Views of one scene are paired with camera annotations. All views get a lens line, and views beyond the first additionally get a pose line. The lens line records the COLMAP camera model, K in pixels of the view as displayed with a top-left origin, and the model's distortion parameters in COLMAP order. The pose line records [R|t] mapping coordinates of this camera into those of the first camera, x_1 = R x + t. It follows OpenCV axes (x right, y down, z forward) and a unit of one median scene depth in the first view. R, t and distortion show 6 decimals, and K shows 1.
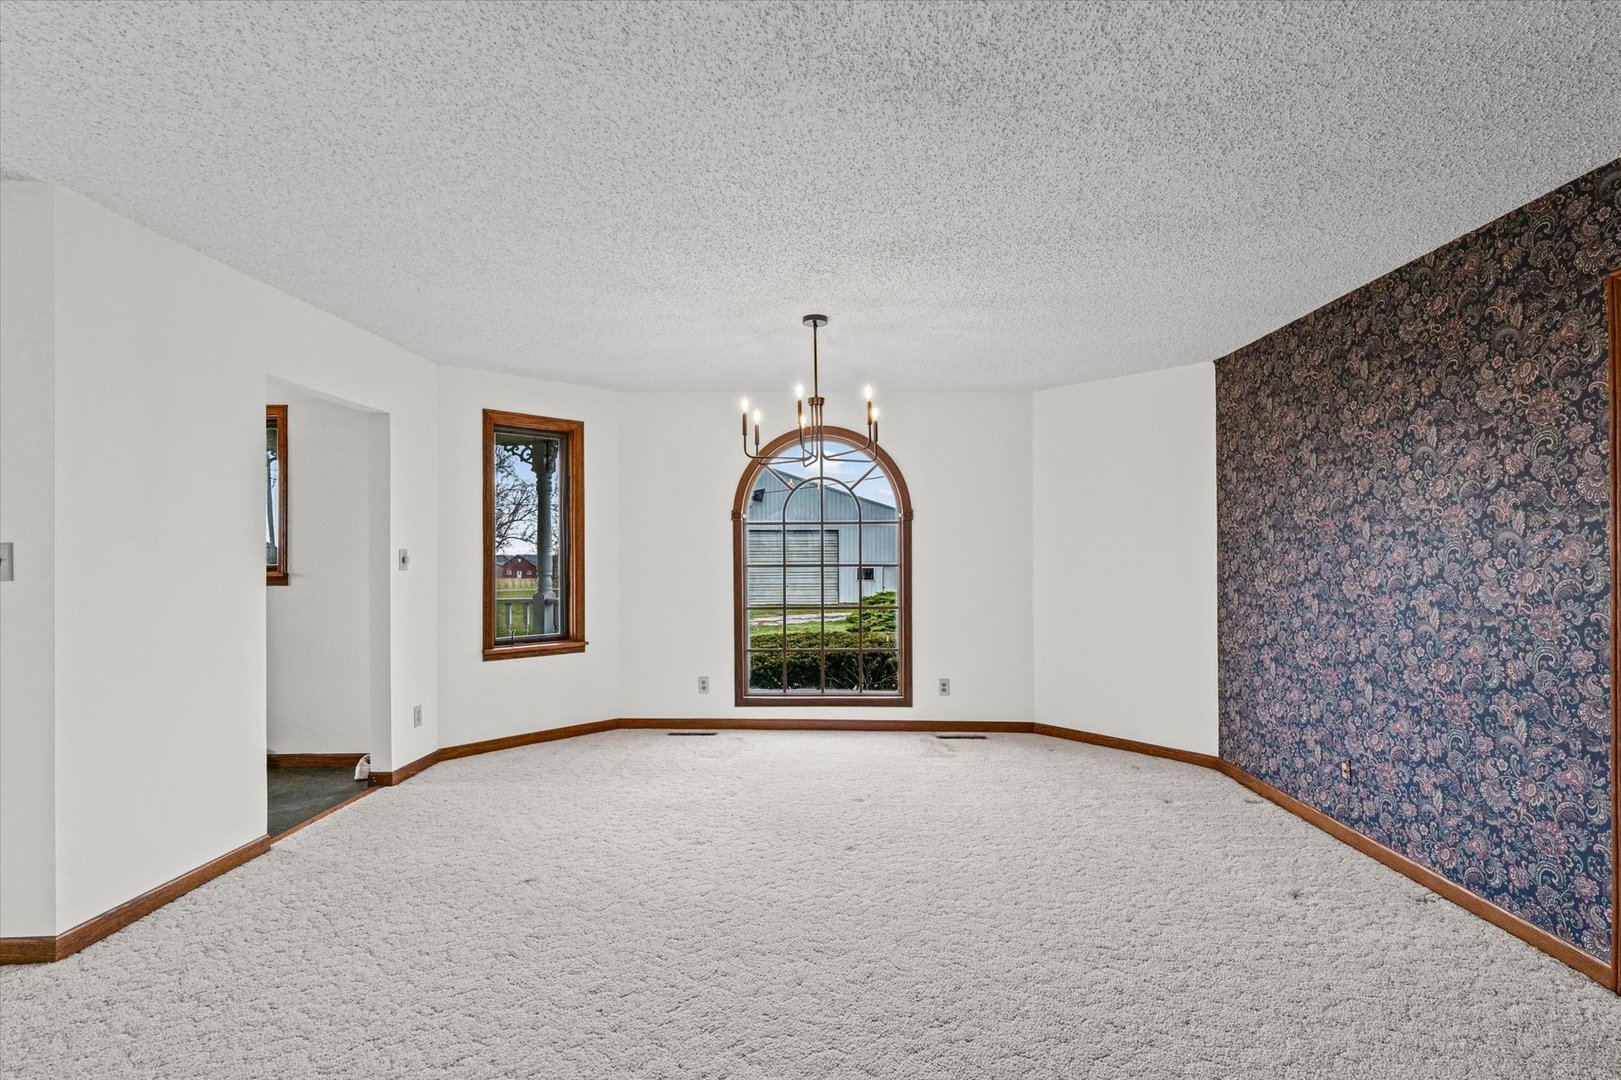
lens RADIAL K [[750.1, 0, 798.8], [0, 750.1, 546.5], [0, 0, 1]] dist [-0.000987, -0.000669]
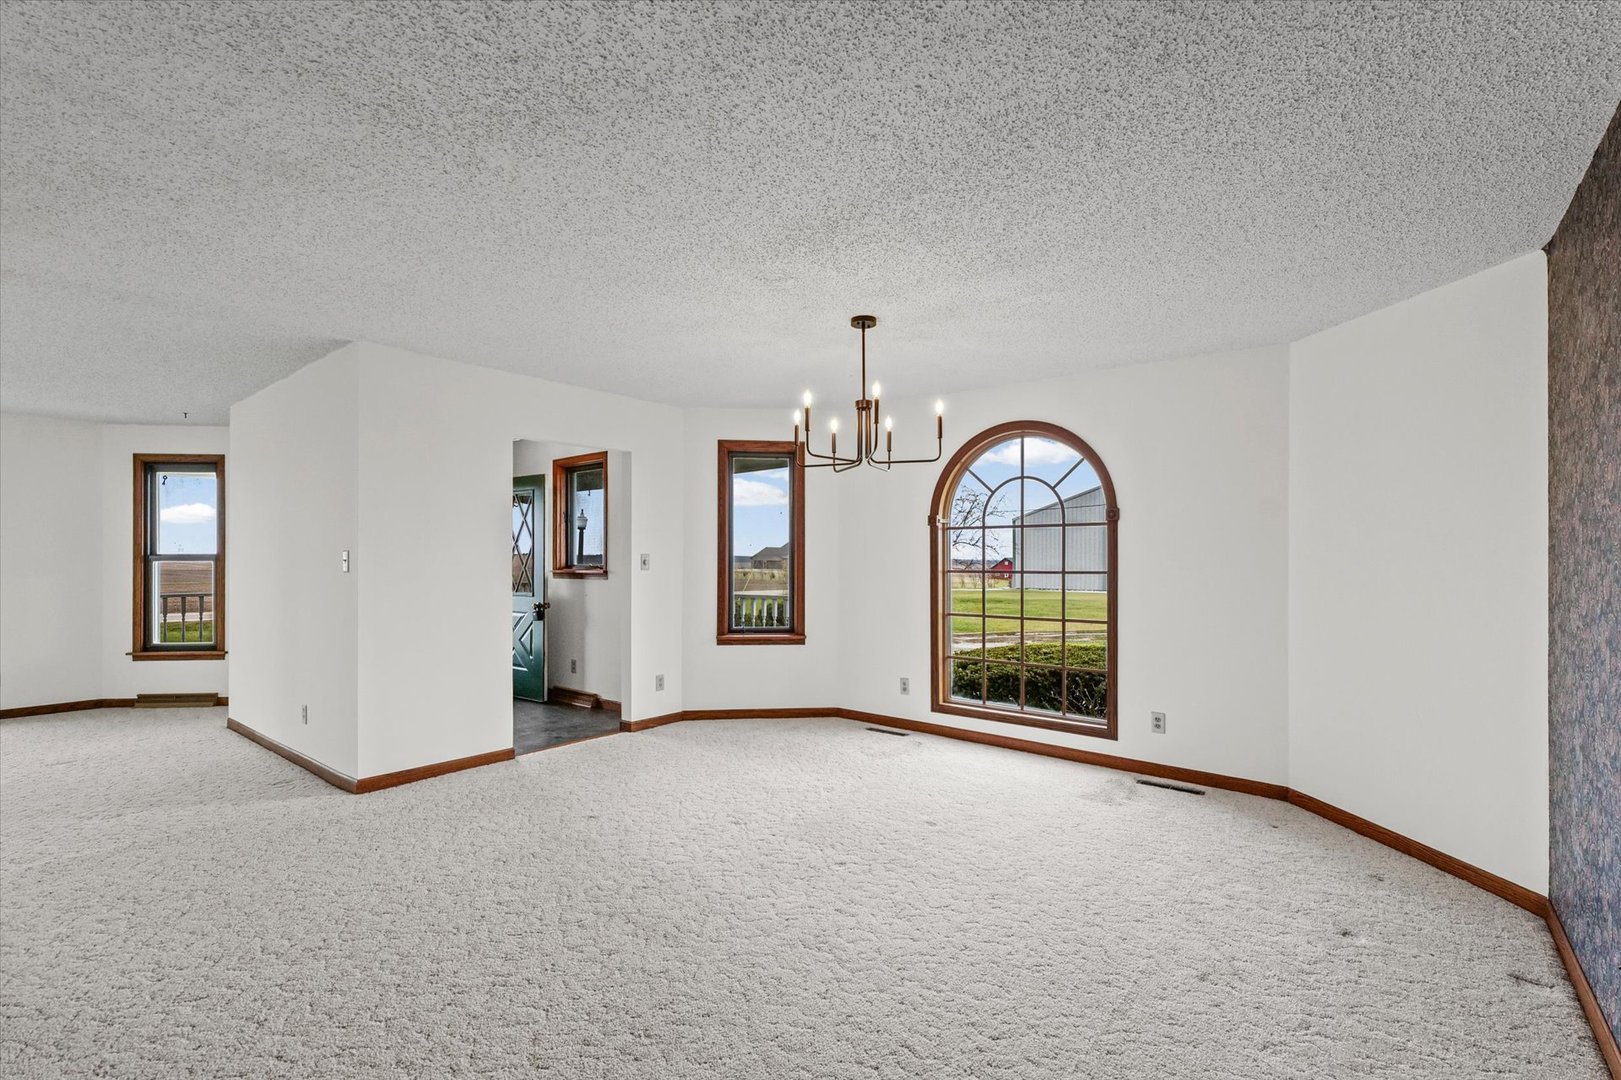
lens RADIAL K [[707.0, 0, 807.2], [0, 707.0, 550.0], [0, 0, 1]] dist [-0.002995, 0.000389]
pose [[0.794630, -0.001619, -0.607092, 0.373005], [0.001326, 0.999999, -0.000931, -0.001617], [0.607093, -0.000065, 0.794631, 0.156191]]
